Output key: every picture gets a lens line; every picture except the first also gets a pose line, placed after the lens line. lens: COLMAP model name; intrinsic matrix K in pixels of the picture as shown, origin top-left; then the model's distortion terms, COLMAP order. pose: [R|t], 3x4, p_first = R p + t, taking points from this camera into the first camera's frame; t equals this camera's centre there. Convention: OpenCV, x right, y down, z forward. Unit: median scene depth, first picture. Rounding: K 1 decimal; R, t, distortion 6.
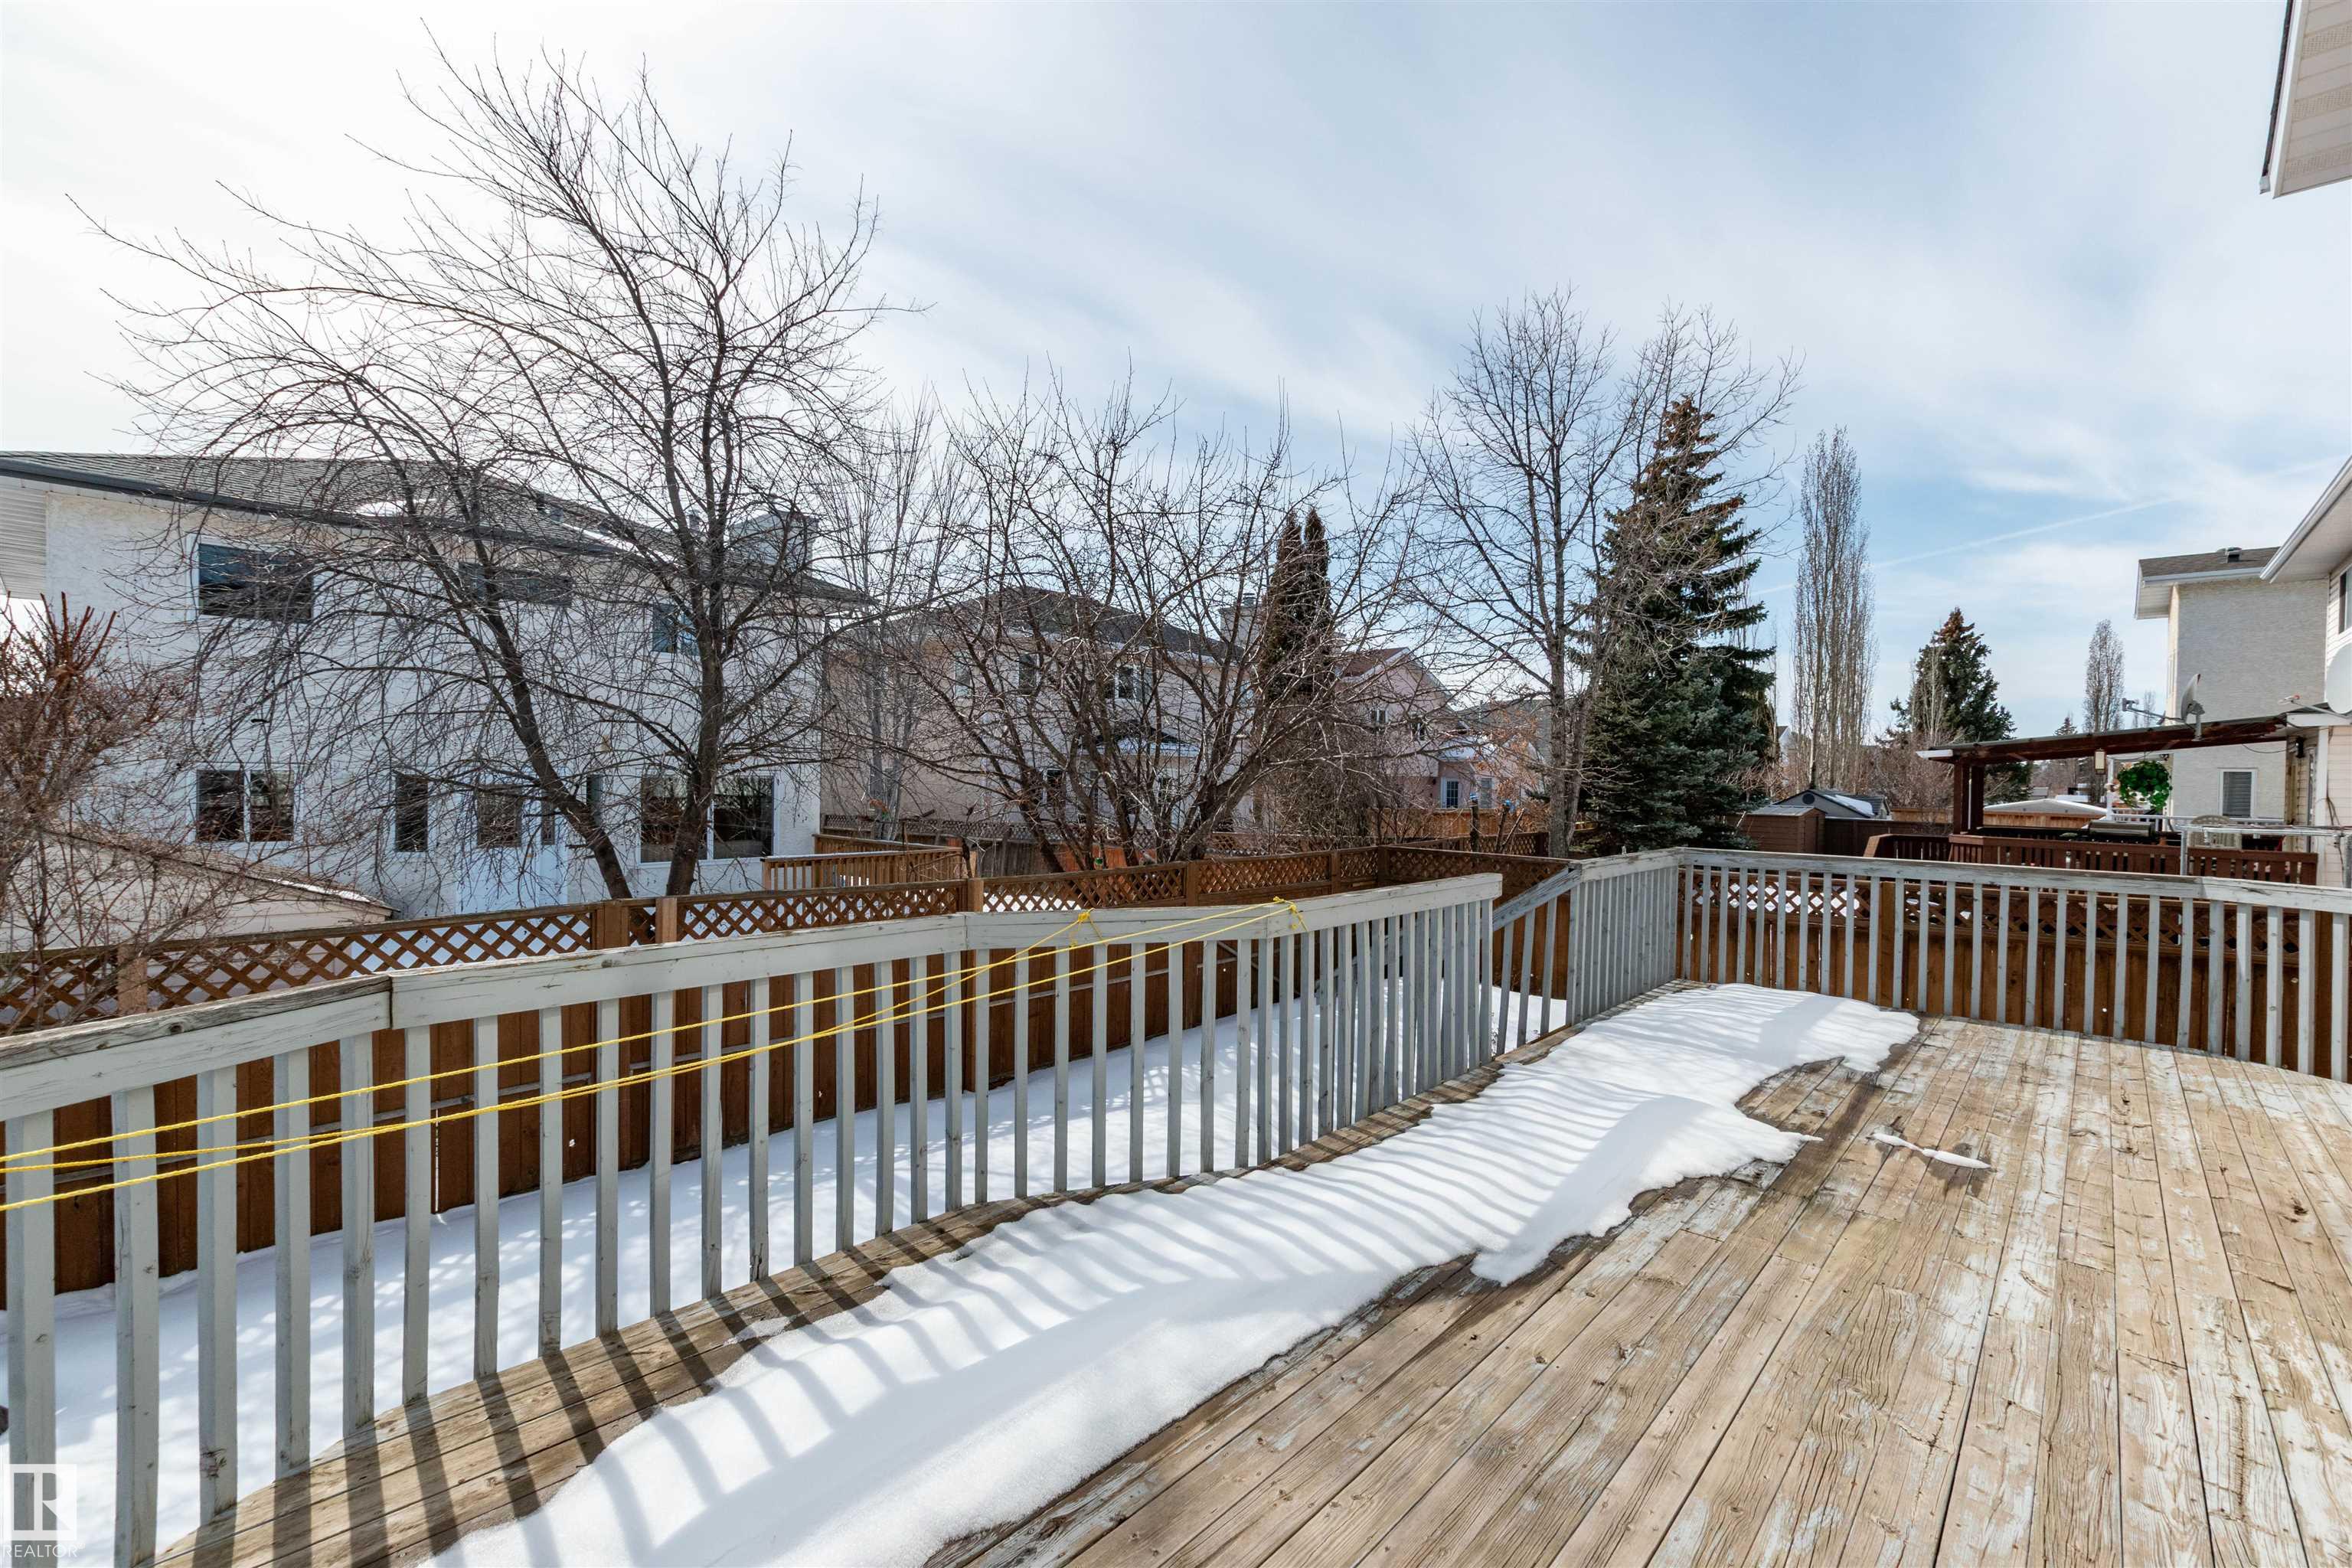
lens RADIAL K [[1020.1, 0, 1178.3], [0, 1020.1, 784.9], [0, 0, 1]] dist [0.000747, -0.001002]
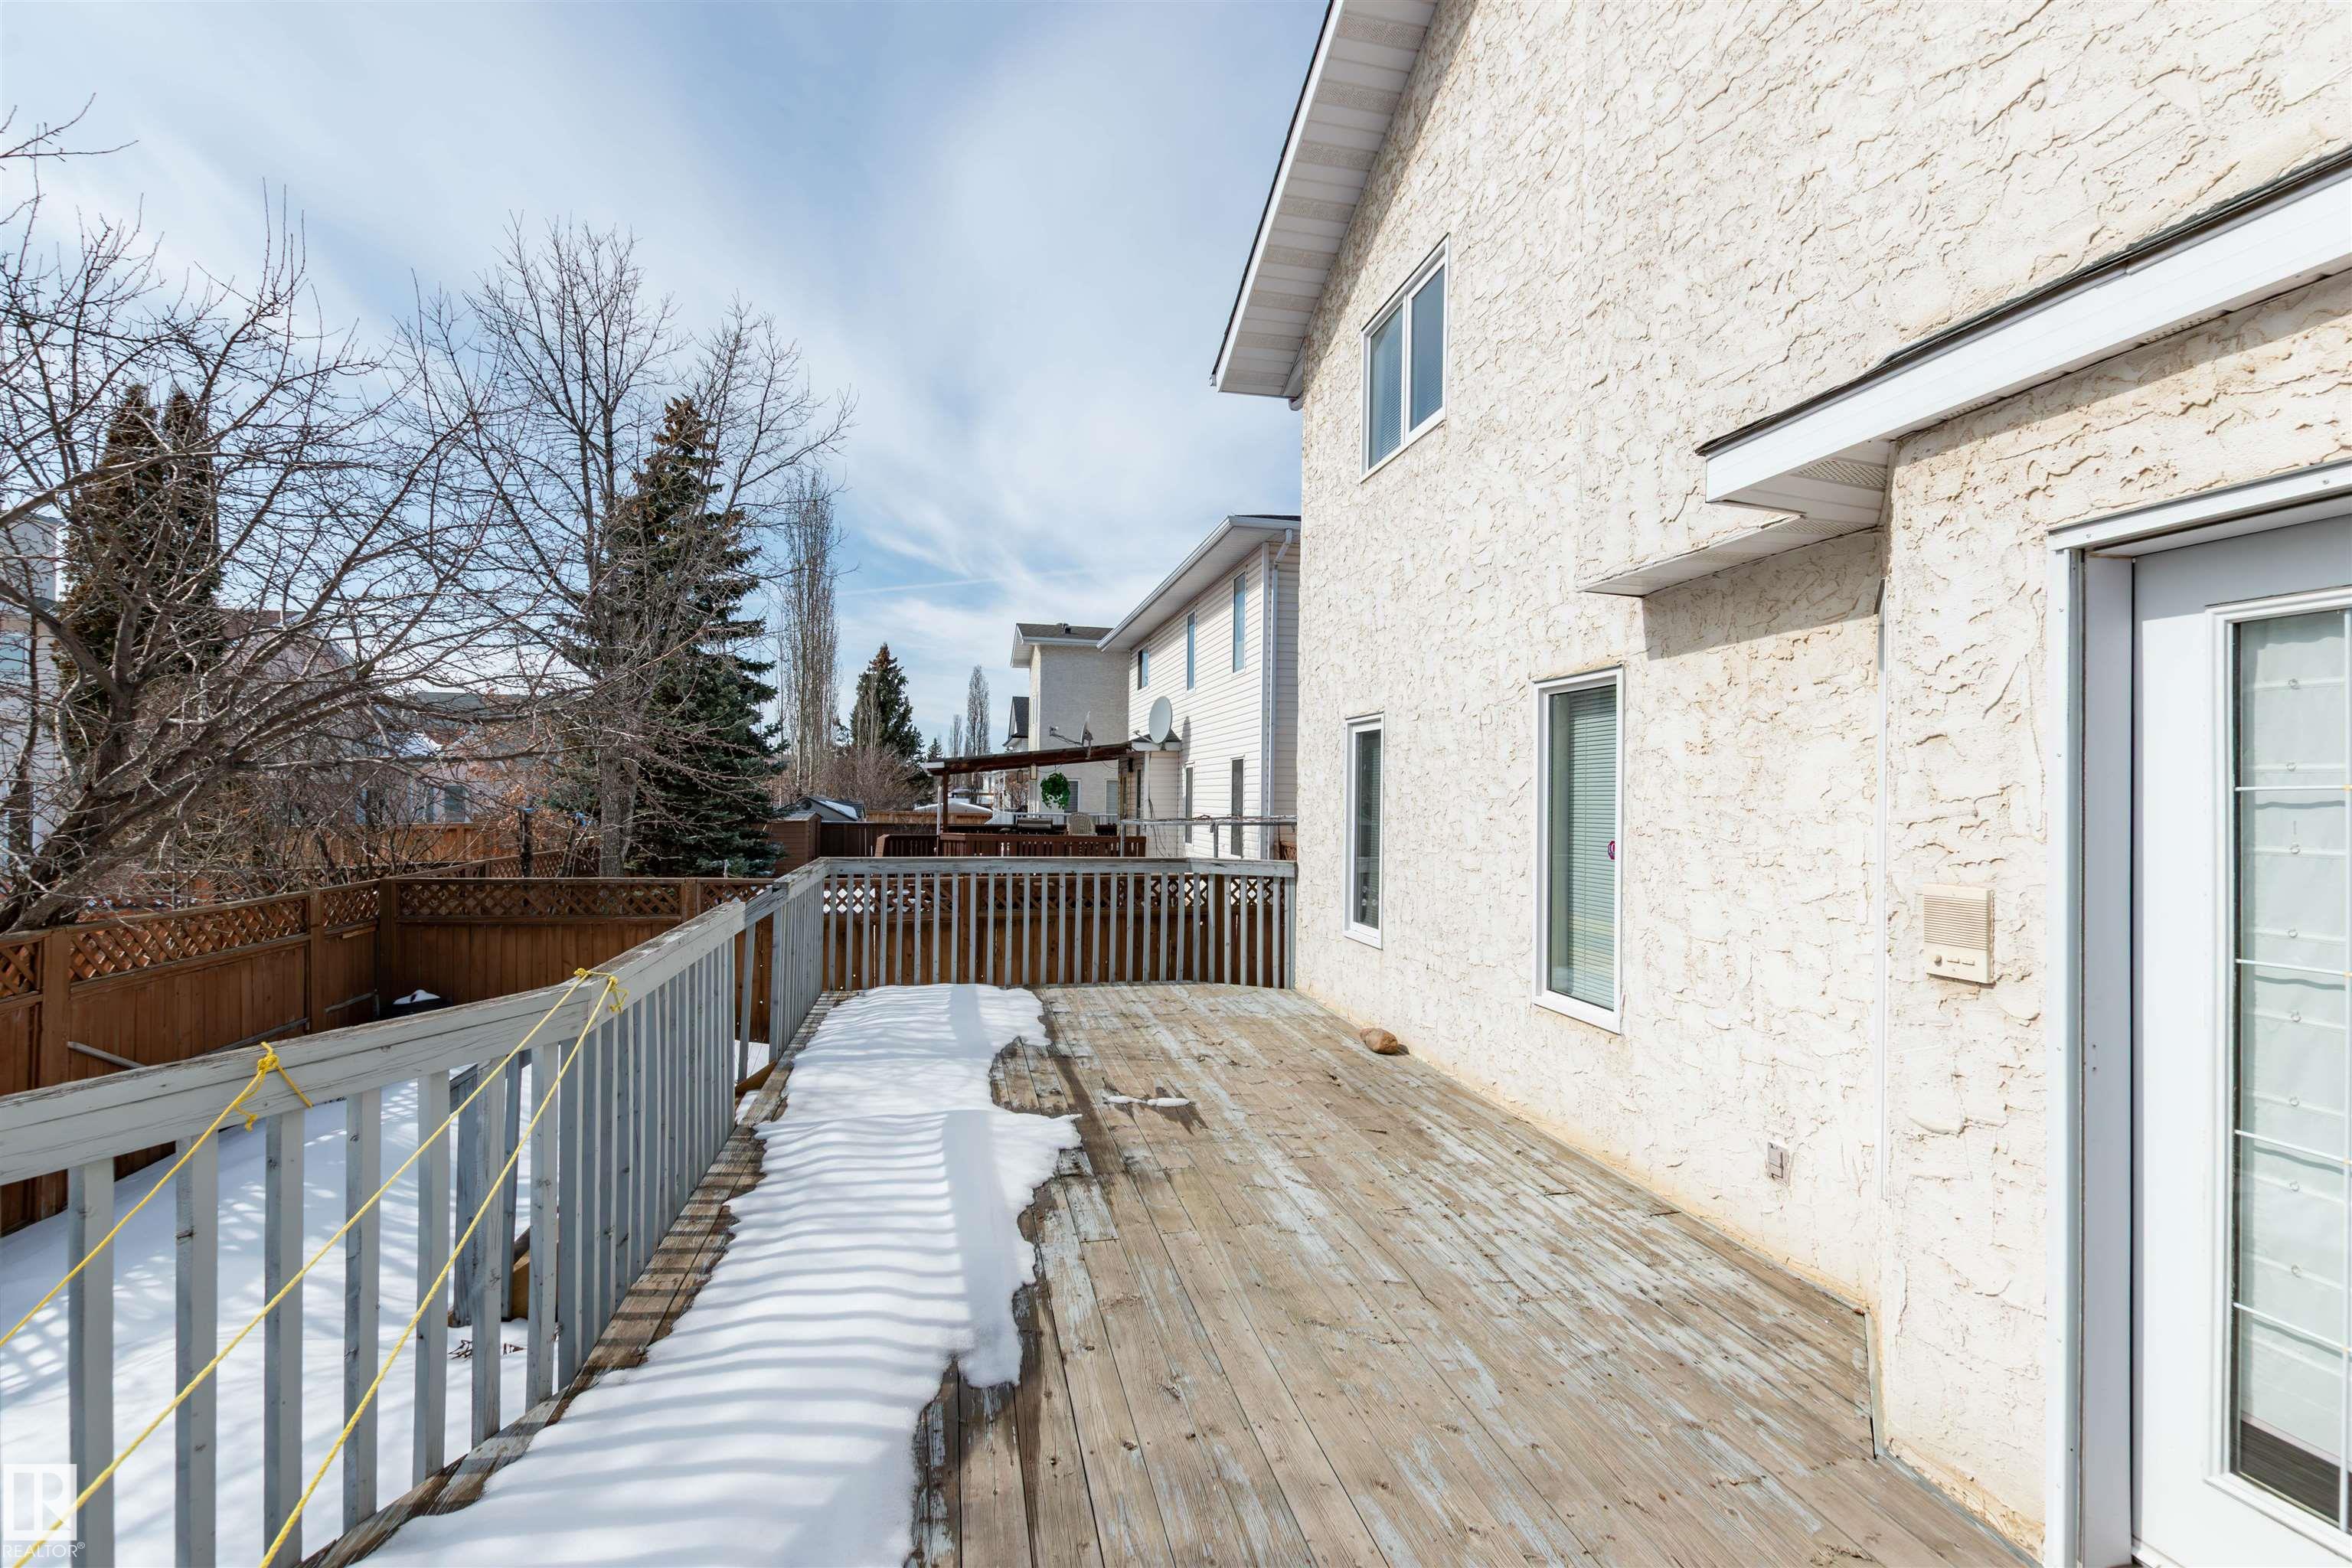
lens RADIAL K [[1020.1, 0, 1178.3], [0, 1020.1, 784.9], [0, 0, 1]] dist [0.000747, -0.001002]
pose [[0.566630, -0.000305, 0.823973, -0.186452], [0.005901, 0.999976, -0.003689, -0.004407], [-0.823952, 0.006953, 0.566618, 0.242023]]
